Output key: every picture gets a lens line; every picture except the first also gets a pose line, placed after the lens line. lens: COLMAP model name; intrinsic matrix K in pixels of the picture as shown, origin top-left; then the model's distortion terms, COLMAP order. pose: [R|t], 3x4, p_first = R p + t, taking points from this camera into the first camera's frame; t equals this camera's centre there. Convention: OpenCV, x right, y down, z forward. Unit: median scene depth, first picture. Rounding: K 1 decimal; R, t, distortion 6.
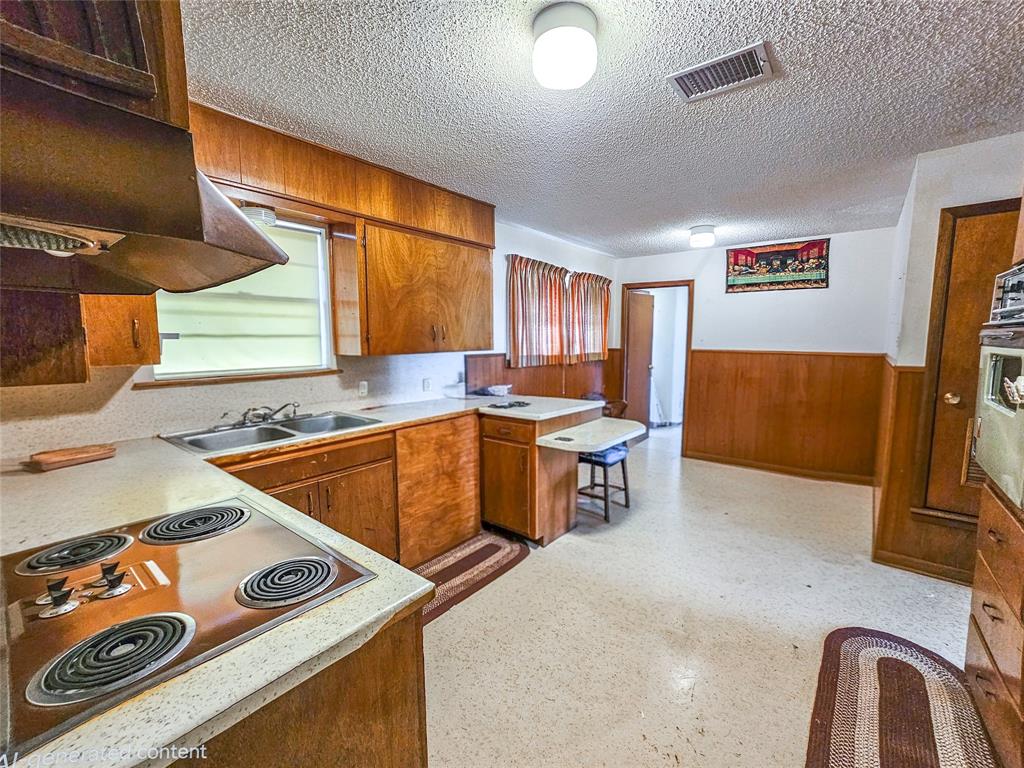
lens RADIAL K [[438.4, 0, 512.0], [0, 438.4, 384.0], [0, 0, 1]] dist [0.000325, 0.000548]
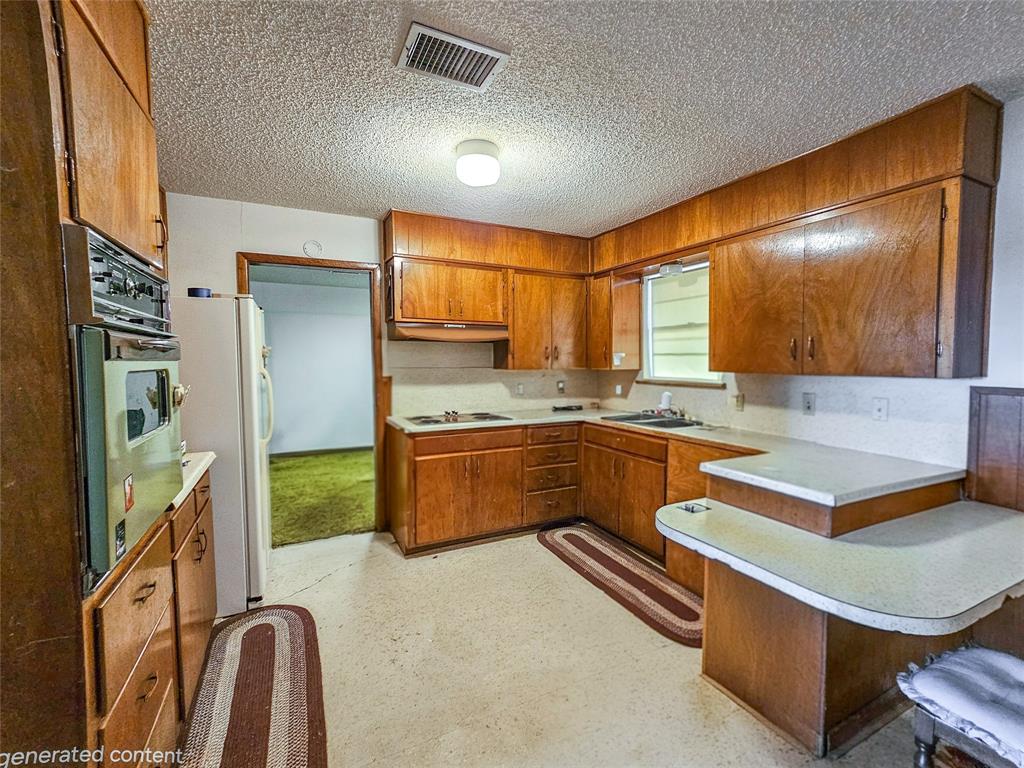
lens RADIAL K [[438.4, 0, 512.0], [0, 438.4, 384.0], [0, 0, 1]] dist [0.000325, 0.000548]
pose [[-0.414979, 0.048672, -0.908528, 0.888606], [-0.098017, 0.990365, 0.097827, -0.099542], [0.904536, 0.129648, -0.406210, 1.090901]]
